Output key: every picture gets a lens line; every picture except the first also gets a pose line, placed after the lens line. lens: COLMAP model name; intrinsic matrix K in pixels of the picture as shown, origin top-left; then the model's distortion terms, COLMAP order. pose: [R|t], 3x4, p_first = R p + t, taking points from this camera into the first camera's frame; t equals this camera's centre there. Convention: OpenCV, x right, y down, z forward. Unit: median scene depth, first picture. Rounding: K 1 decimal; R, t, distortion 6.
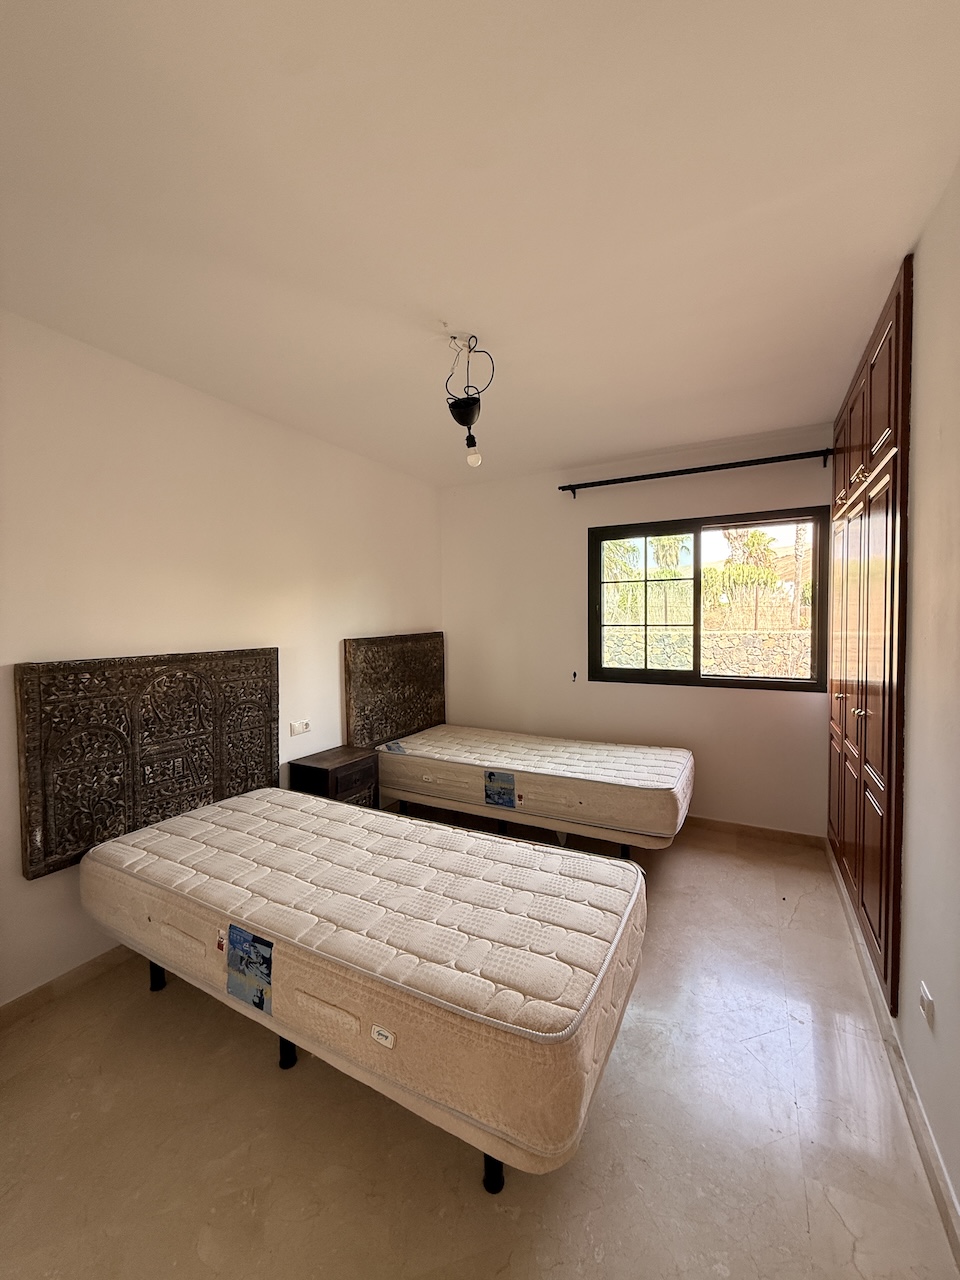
lens RADIAL K [[507.9, 0, 480.3], [0, 507.9, 639.1], [0, 0, 1]] dist [0.001005, -0.000014]
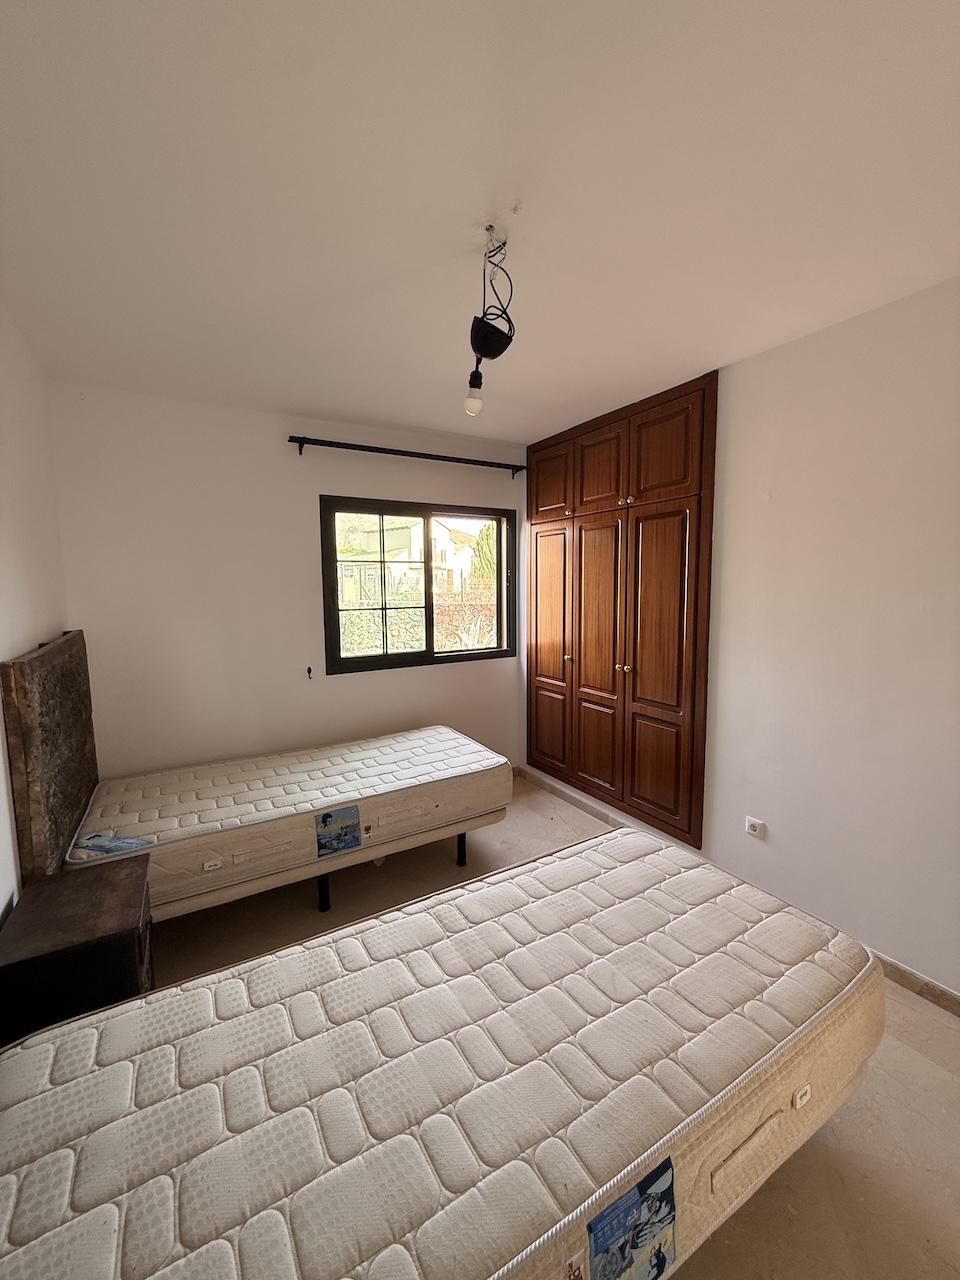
lens RADIAL K [[507.9, 0, 486.3], [0, 507.9, 637.7], [0, 0, 1]] dist [0.001005, -0.000014]
pose [[0.518466, -0.085775, 0.850785, -0.435108], [0.039535, 0.996297, 0.076353, -0.041853], [-0.854184, -0.005951, 0.519937, 0.376161]]
